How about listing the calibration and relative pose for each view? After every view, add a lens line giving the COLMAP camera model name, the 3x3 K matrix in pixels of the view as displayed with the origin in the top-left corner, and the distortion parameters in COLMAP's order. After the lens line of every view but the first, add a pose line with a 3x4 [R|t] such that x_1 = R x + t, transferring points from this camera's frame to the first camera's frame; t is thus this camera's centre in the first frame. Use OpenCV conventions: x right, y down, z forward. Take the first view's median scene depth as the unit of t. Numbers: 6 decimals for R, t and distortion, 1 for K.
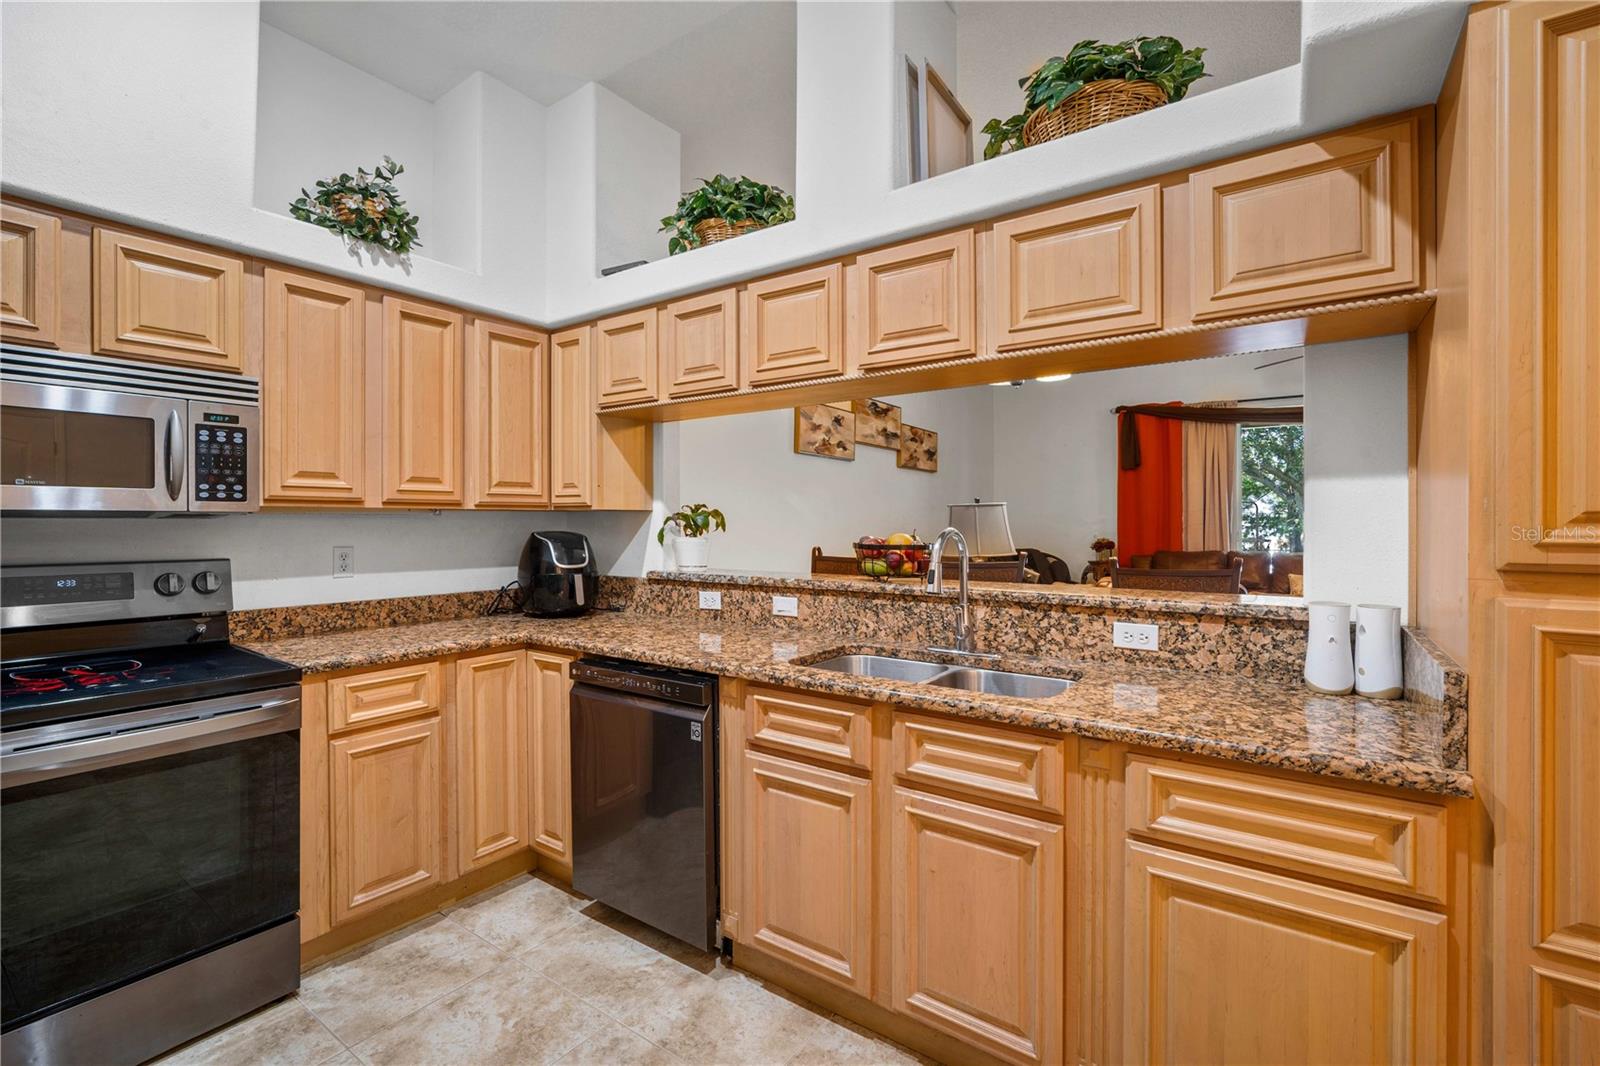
lens RADIAL K [[721.3, 0, 796.6], [0, 721.3, 515.2], [0, 0, 1]] dist [-0.011769, 0.002848]
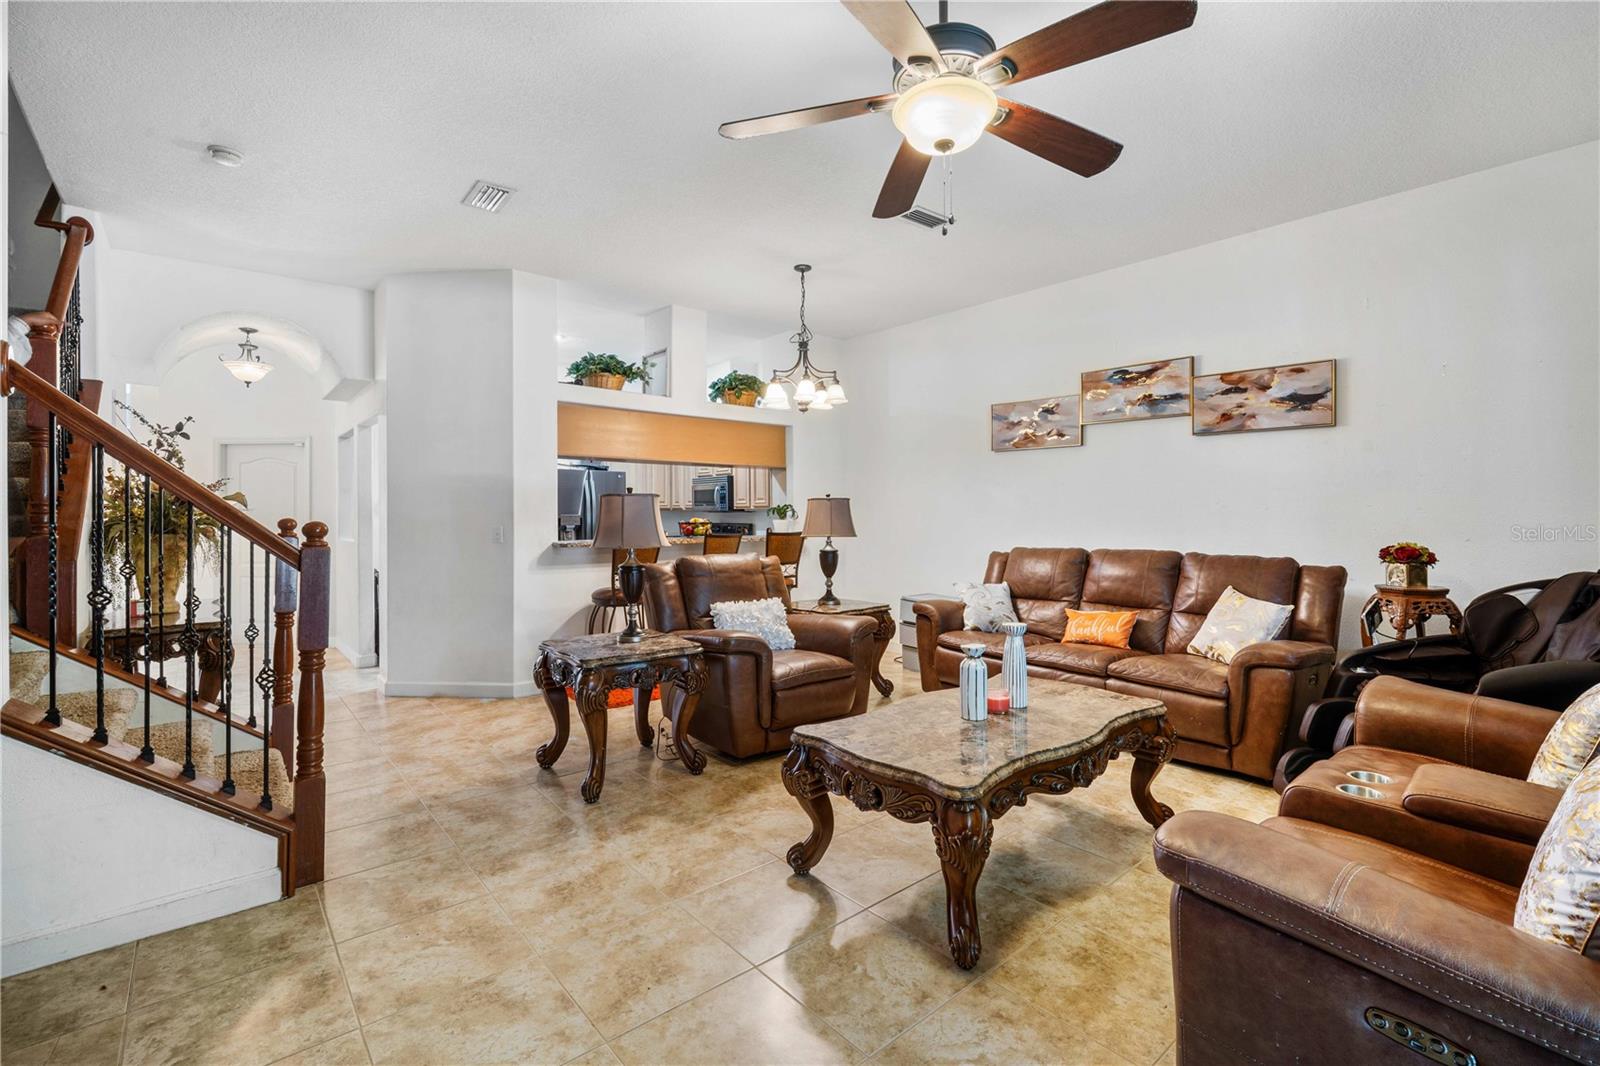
lens RADIAL K [[721.3, 0, 804.0], [0, 721.3, 512.5], [0, 0, 1]] dist [-0.011769, 0.002848]
pose [[-0.254840, 0.002389, -0.966980, 2.403229], [0.016348, 0.999865, -0.001838, 0.019433], [0.966845, -0.016277, -0.254845, 1.978582]]
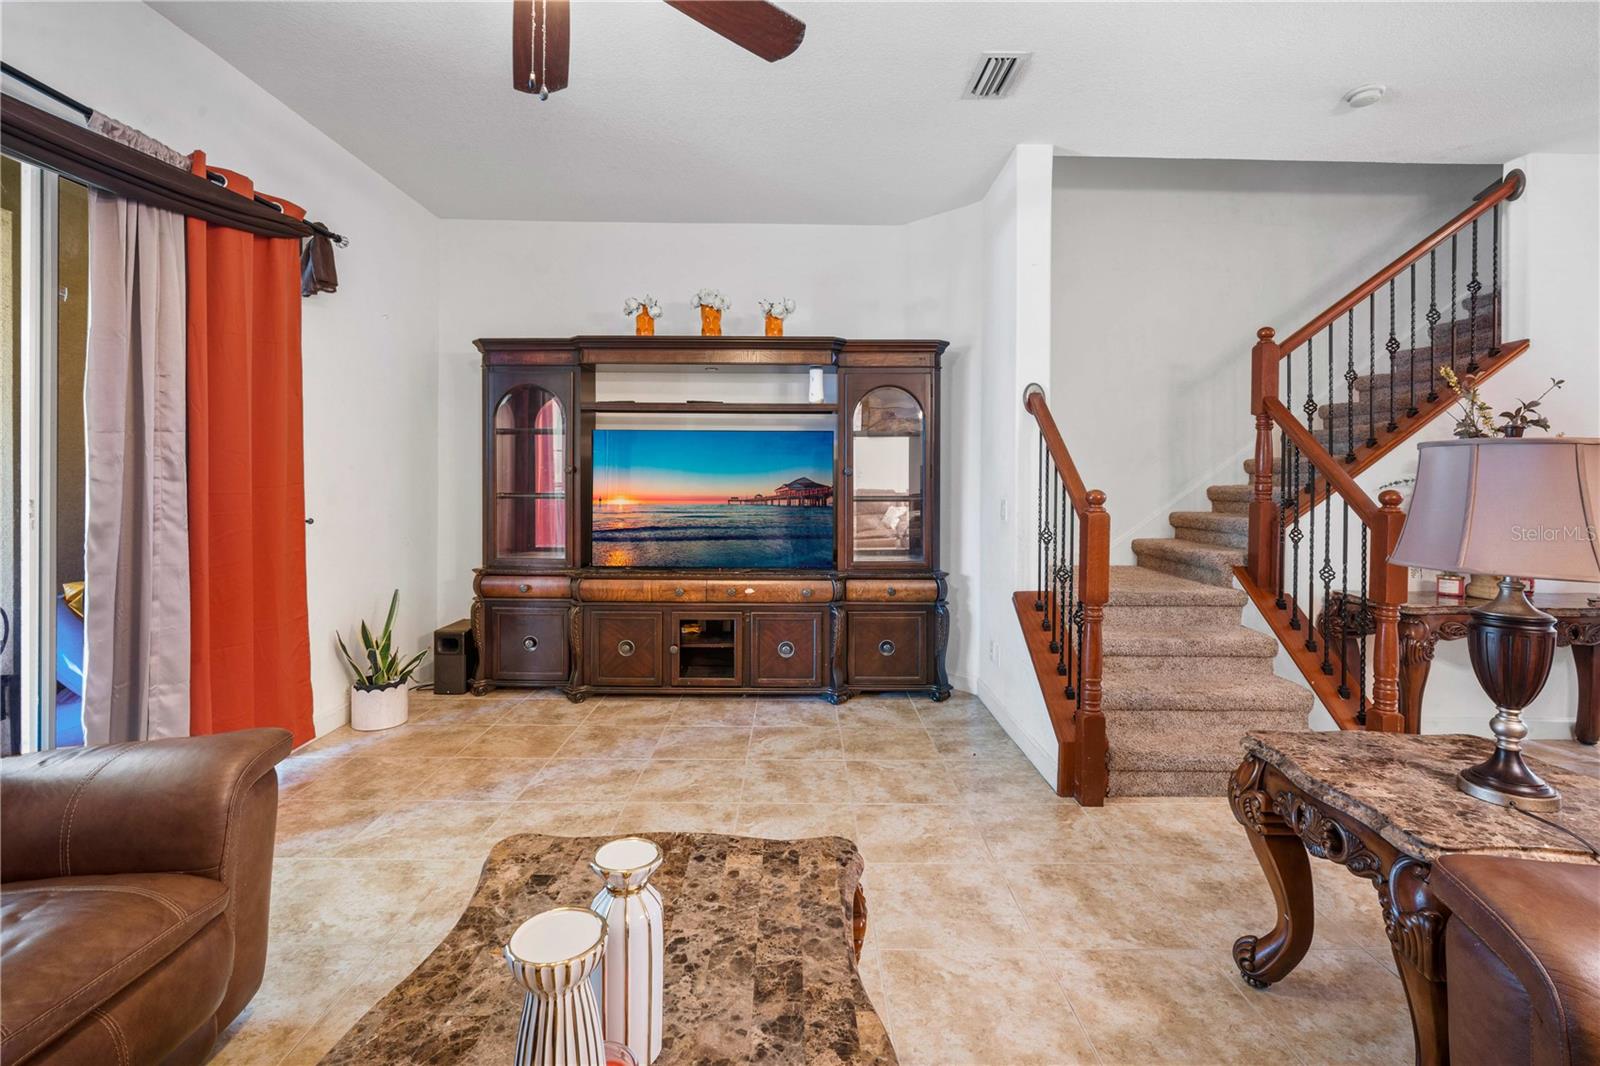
lens RADIAL K [[721.3, 0, 802.0], [0, 721.3, 482.1], [0, 0, 1]] dist [-0.011769, 0.002848]
pose [[-0.587549, -0.008824, 0.809141, 0.908771], [-0.017730, 0.999841, -0.001970, 0.022521], [-0.808994, -0.015504, -0.587612, 2.100491]]
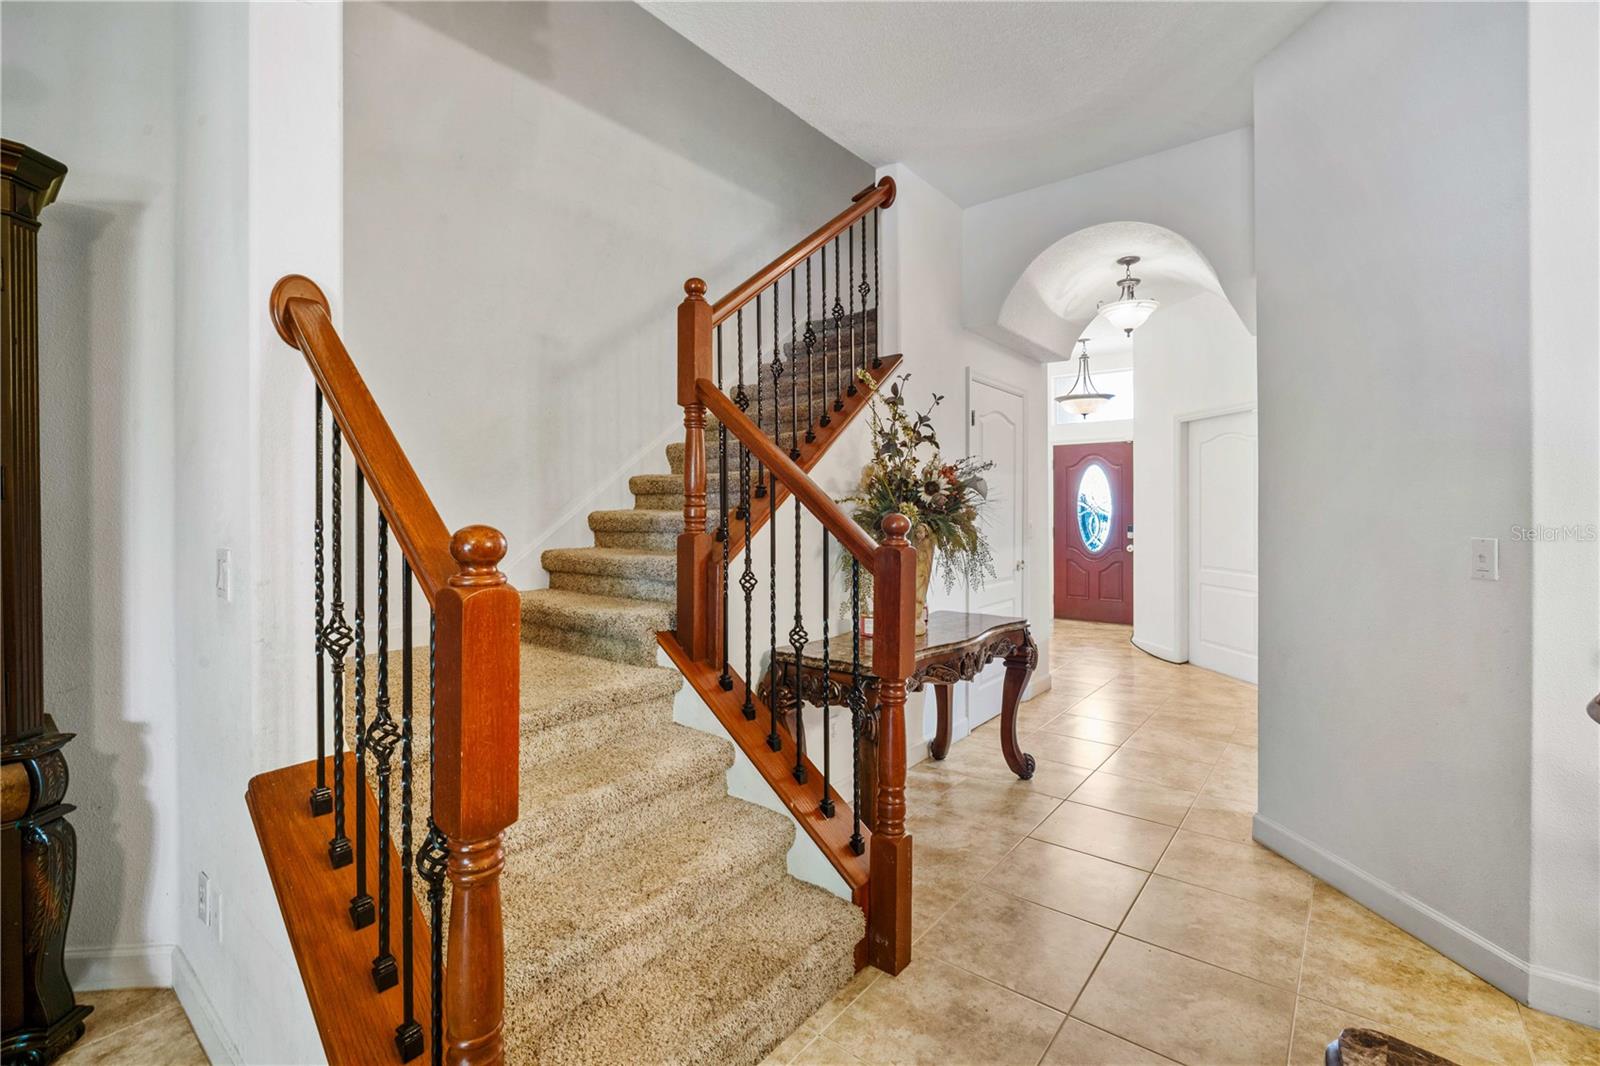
lens RADIAL K [[721.3, 0, 801.7], [0, 721.3, 507.0], [0, 0, 1]] dist [-0.011769, 0.002848]
pose [[-0.998786, 0.003405, 0.049133, 1.350736], [0.002807, 0.999921, -0.012252, 0.019104], [-0.049171, -0.012099, -0.998717, 1.463161]]
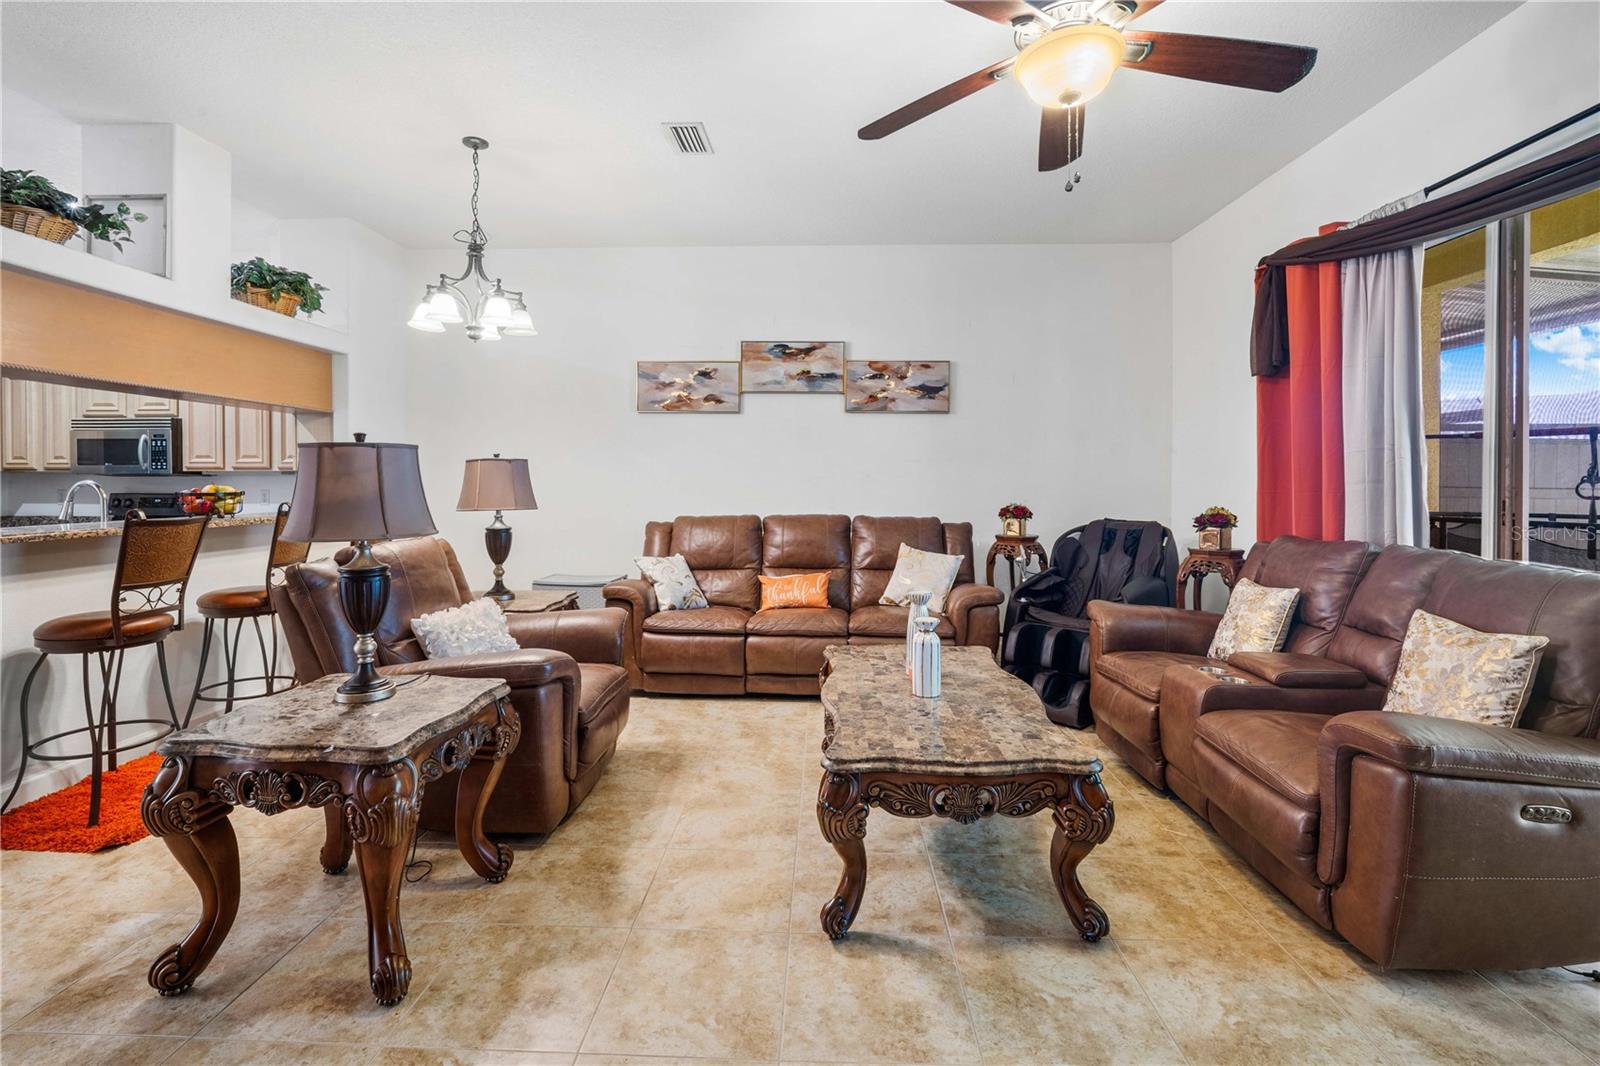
lens RADIAL K [[721.3, 0, 800.4], [0, 721.3, 489.0], [0, 0, 1]] dist [-0.011769, 0.002848]
pose [[0.543398, 0.013109, -0.839373, 2.051815], [0.007379, 0.999765, 0.020391, 0.014080], [0.839443, -0.017274, 0.543173, 1.224644]]
